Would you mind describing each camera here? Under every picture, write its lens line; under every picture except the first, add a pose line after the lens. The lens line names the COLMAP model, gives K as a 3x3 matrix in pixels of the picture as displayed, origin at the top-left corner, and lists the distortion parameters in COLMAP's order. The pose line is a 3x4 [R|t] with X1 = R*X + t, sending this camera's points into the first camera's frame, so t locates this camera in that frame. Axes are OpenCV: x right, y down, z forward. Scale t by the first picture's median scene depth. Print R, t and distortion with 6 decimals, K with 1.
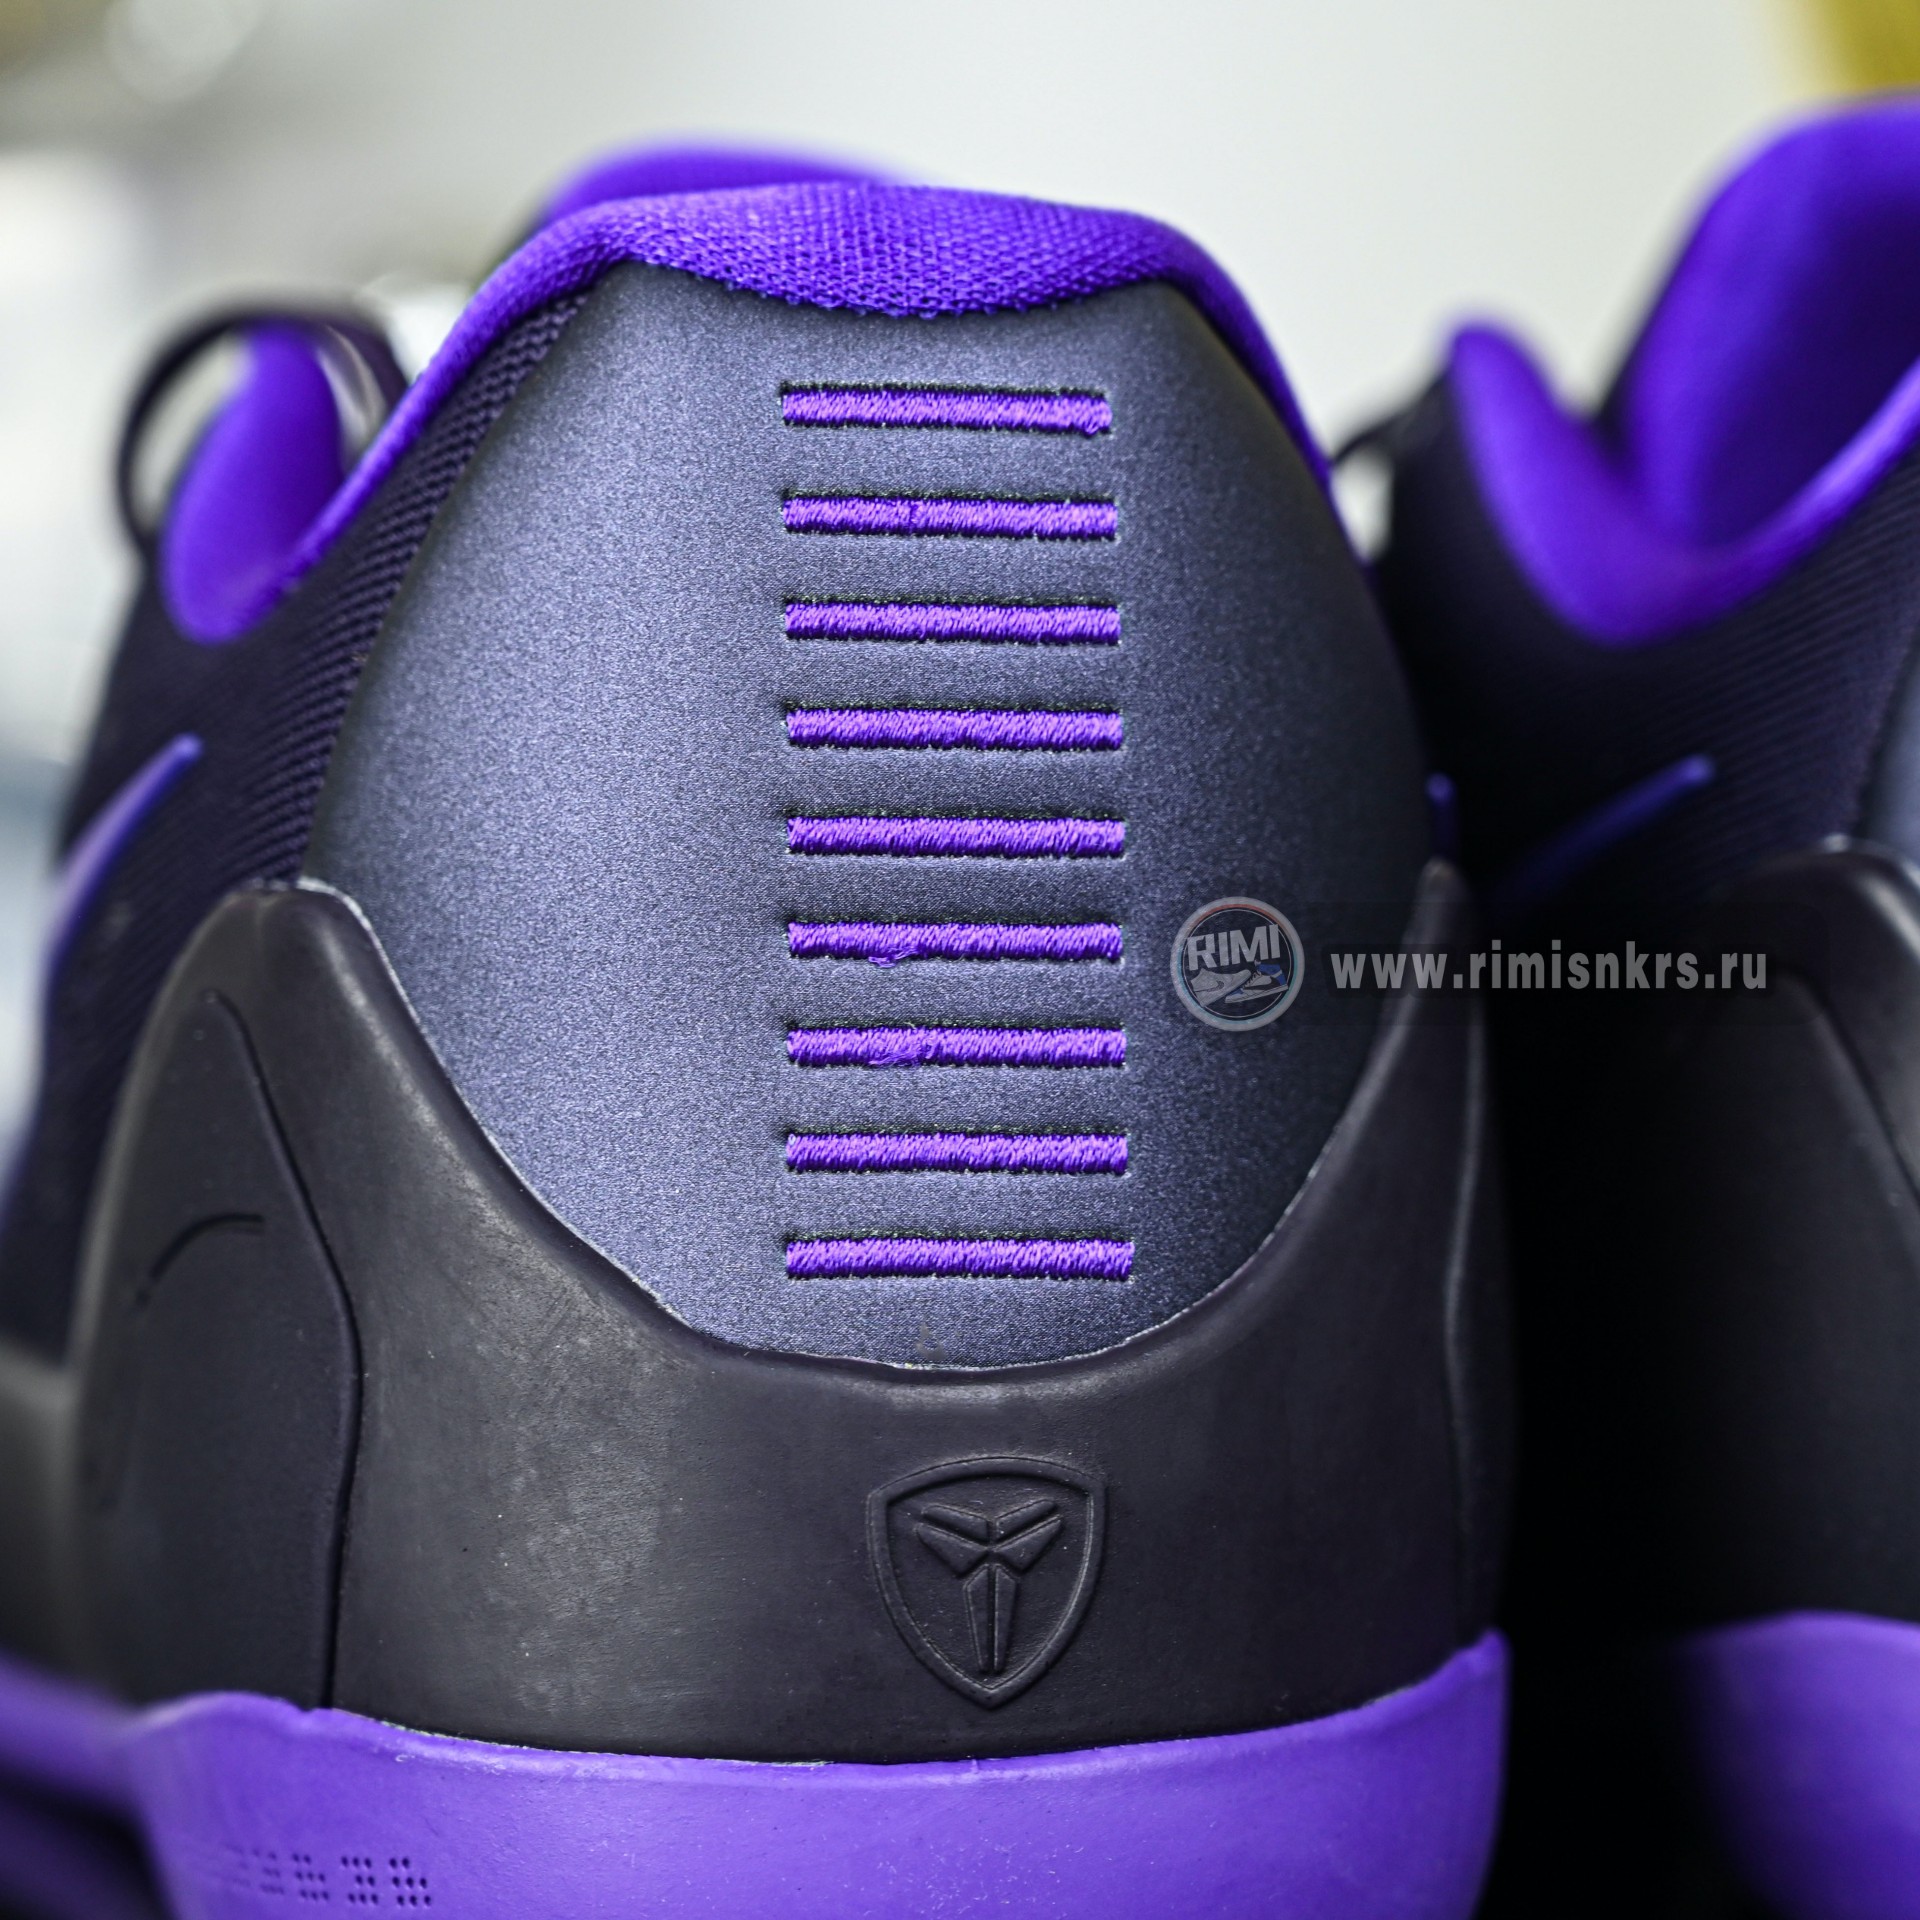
lens RADIAL K [[5856.3, 0, 950.9], [0, 5856.3, 963.4], [0, 0, 1]] dist [0.024030, 0.000000]
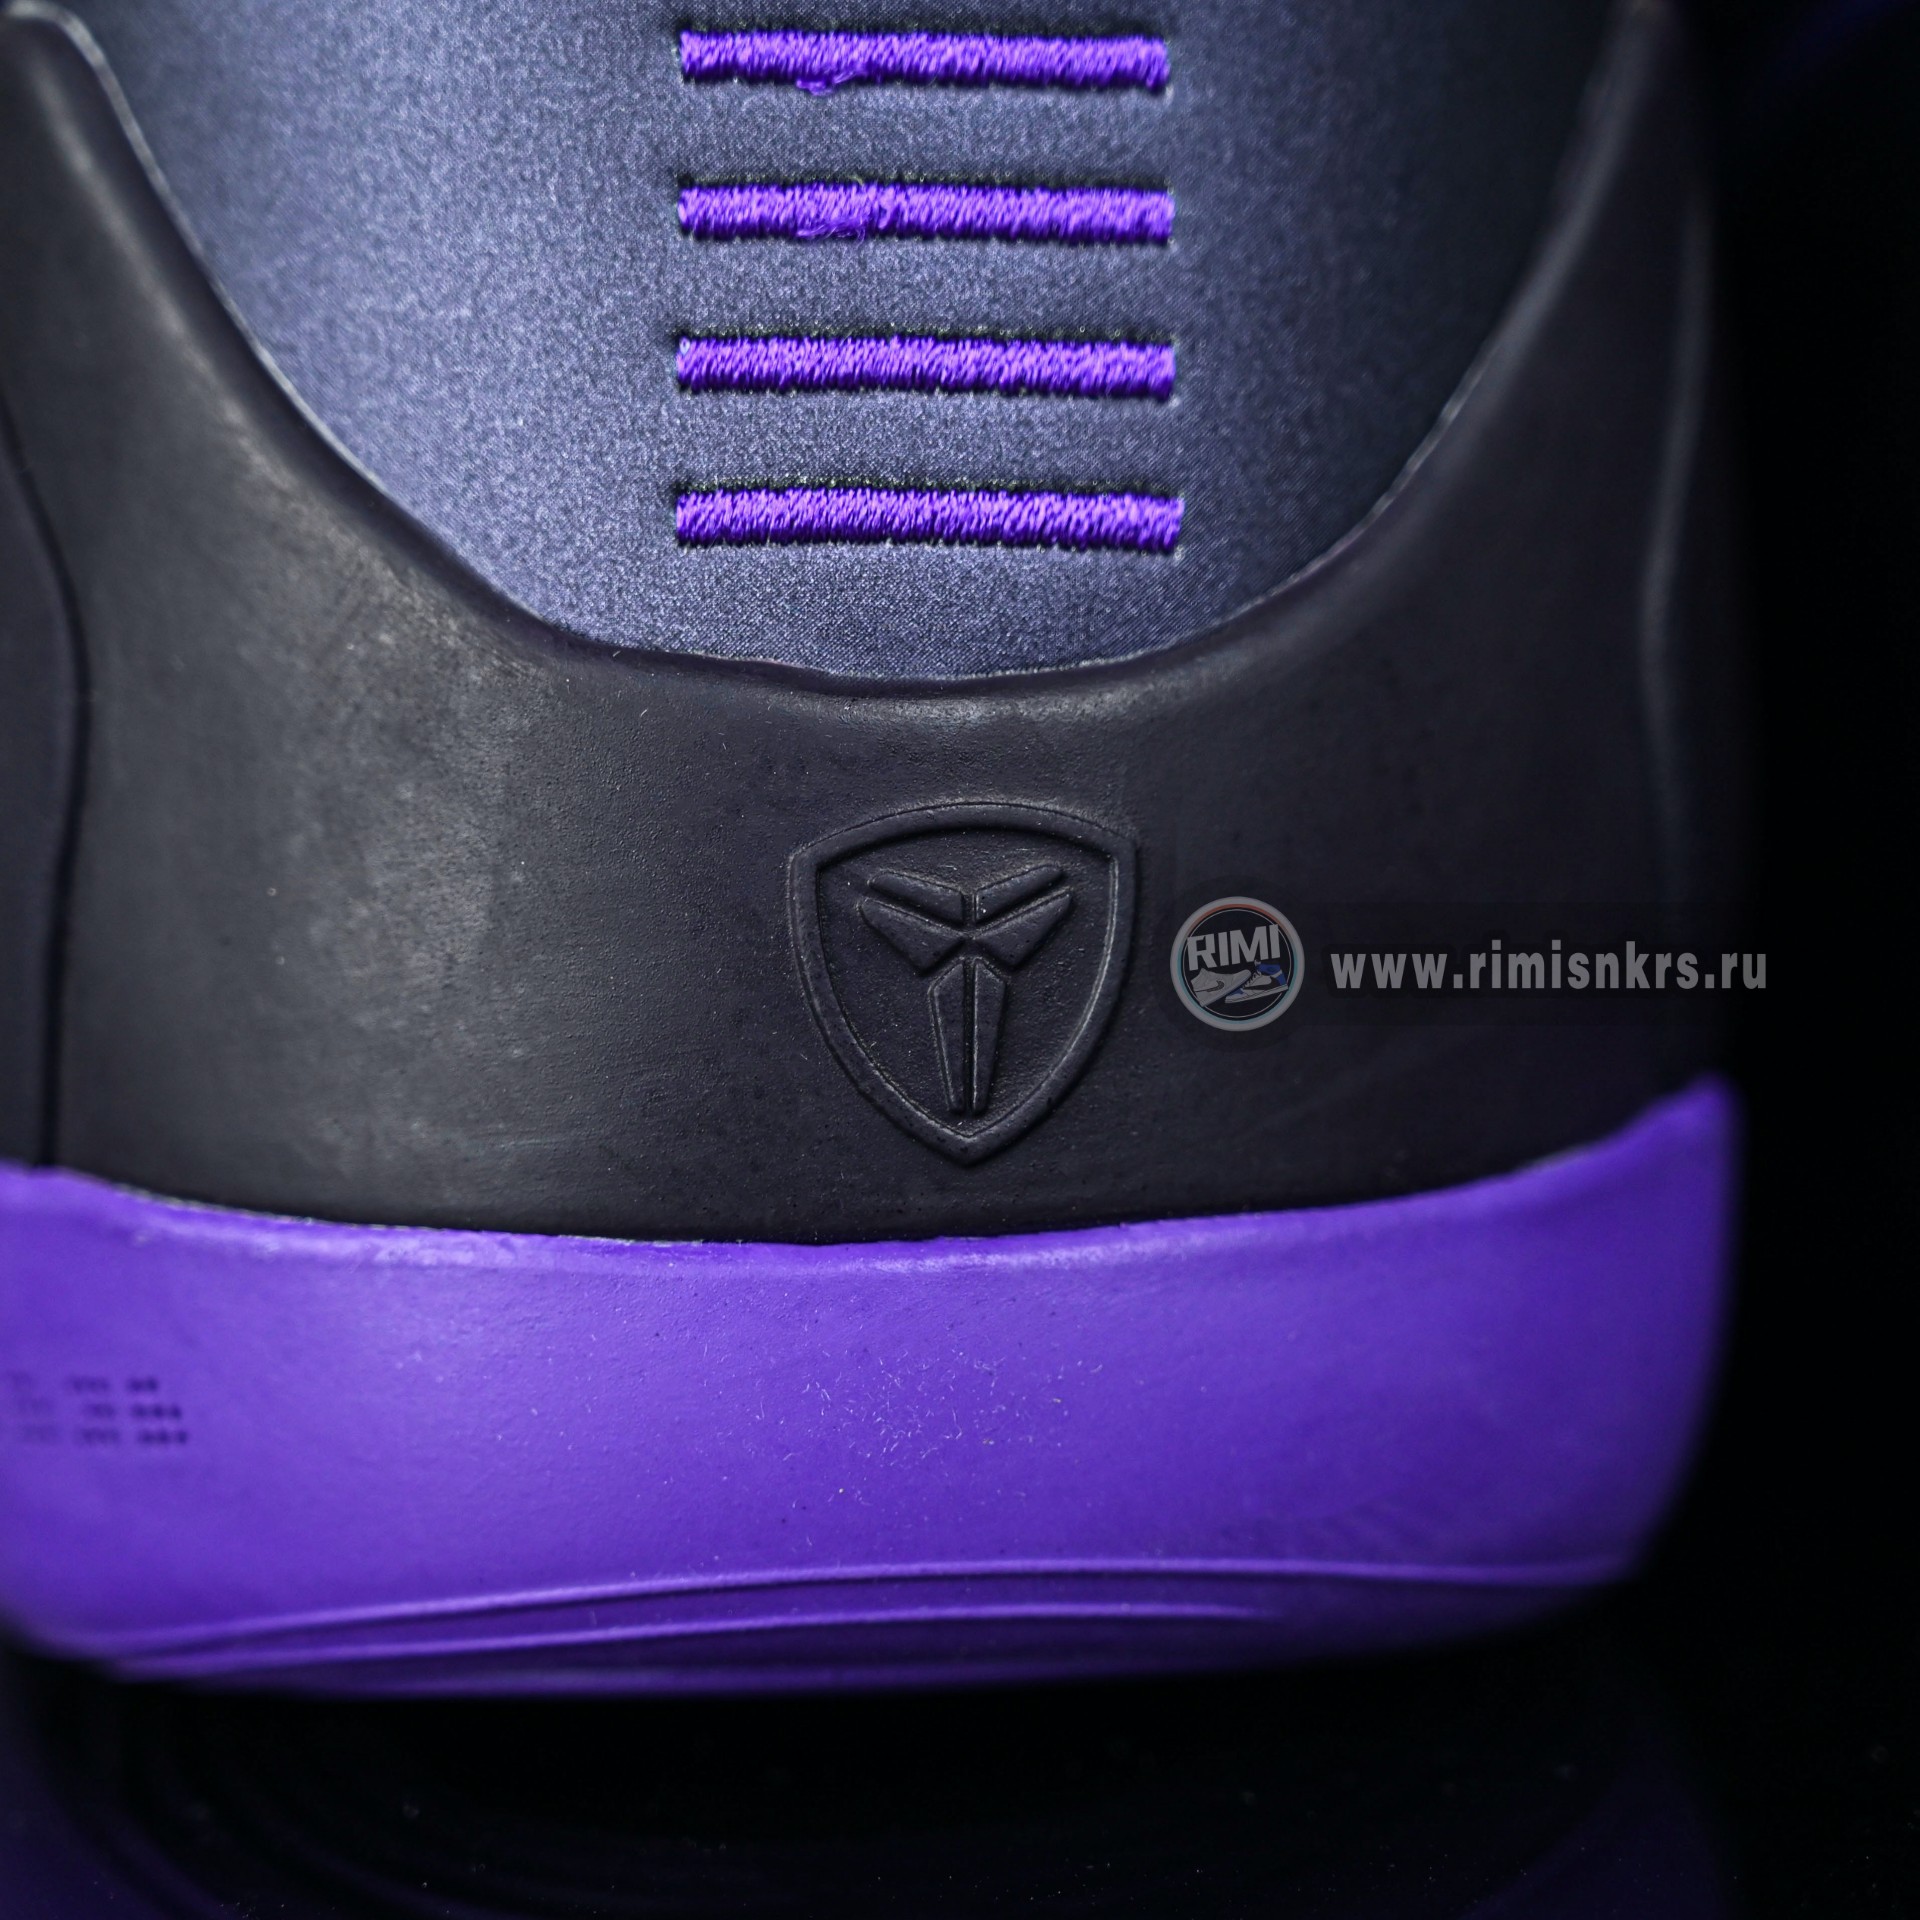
lens RADIAL K [[6188.8, 0, 961.5], [0, 6188.8, 962.2], [0, 0, 1]] dist [0.023311, 0.000000]
pose [[0.998707, 0.002310, -0.050786, 0.042588], [0.000780, 0.998153, 0.060744, 0.058086], [0.050833, -0.060705, 0.996861, 0.268797]]
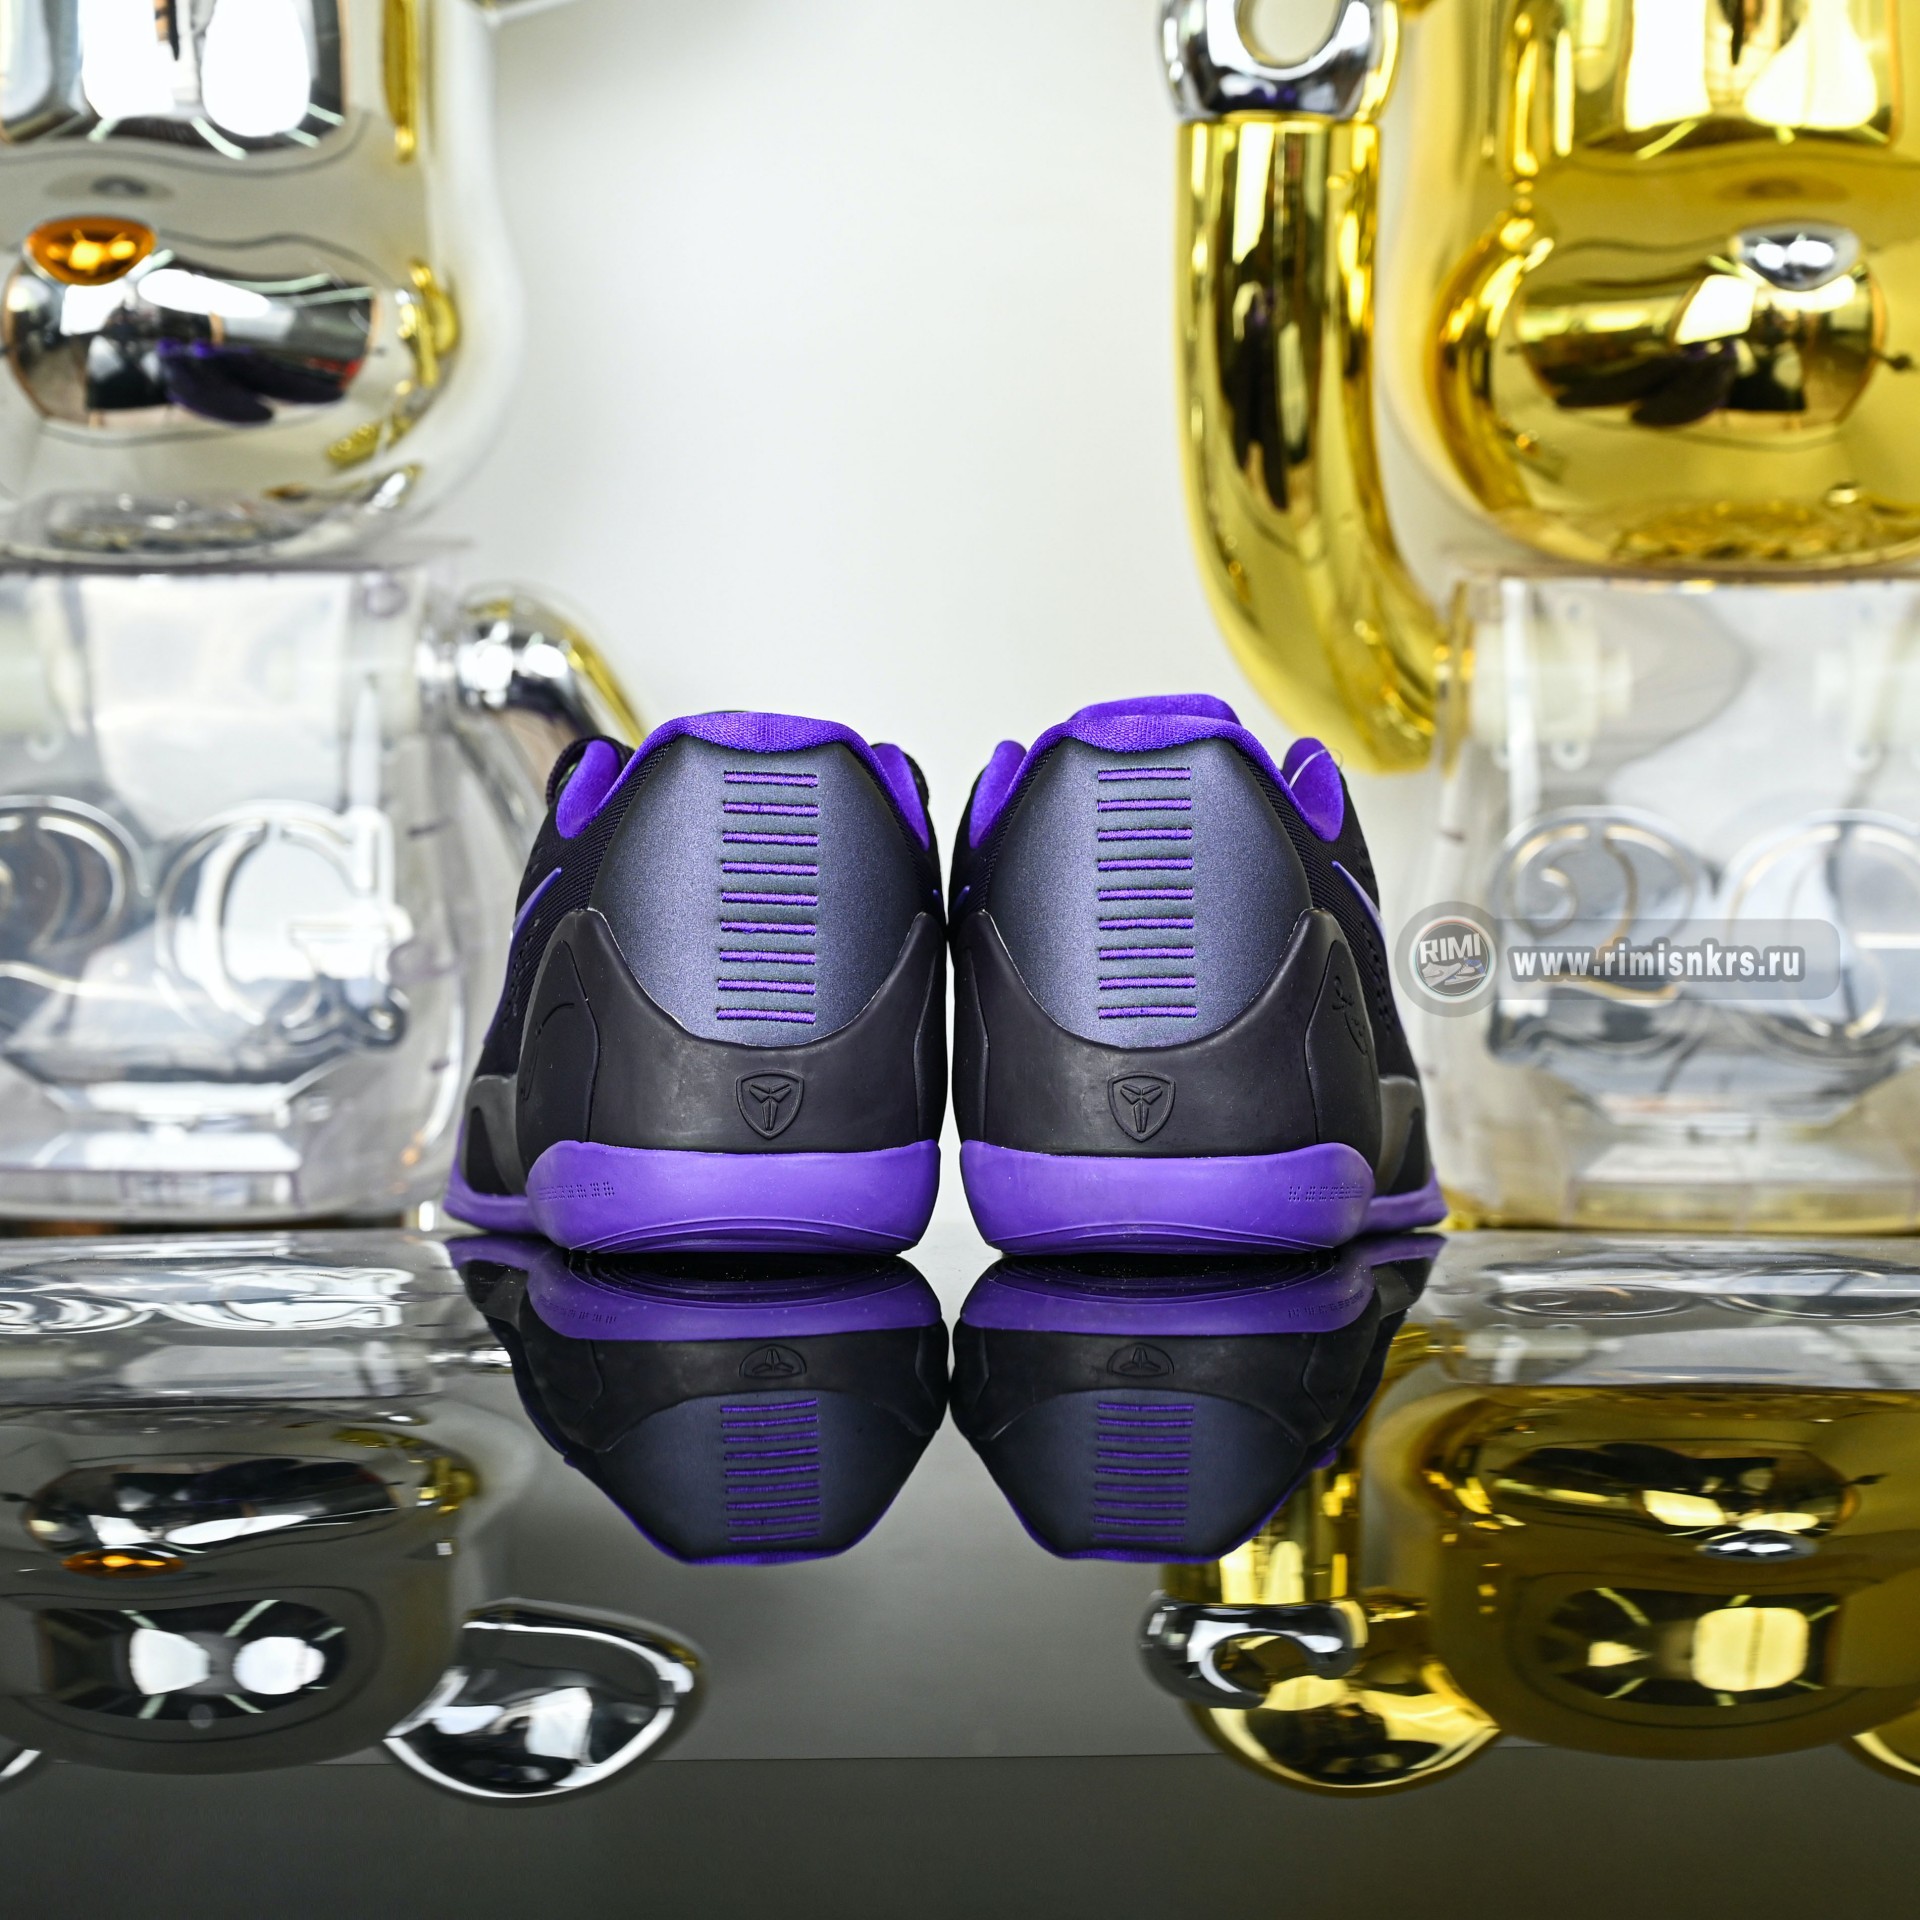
lens RADIAL K [[5483.9, 0, 955.2], [0, 5483.9, 948.8], [0, 0, 1]] dist [0.136336, 0.000000]
pose [[0.997143, 0.026219, -0.070836, 0.353687], [-0.028479, 0.999111, -0.031086, 0.110092], [0.069958, 0.033015, 0.997003, -2.340051]]
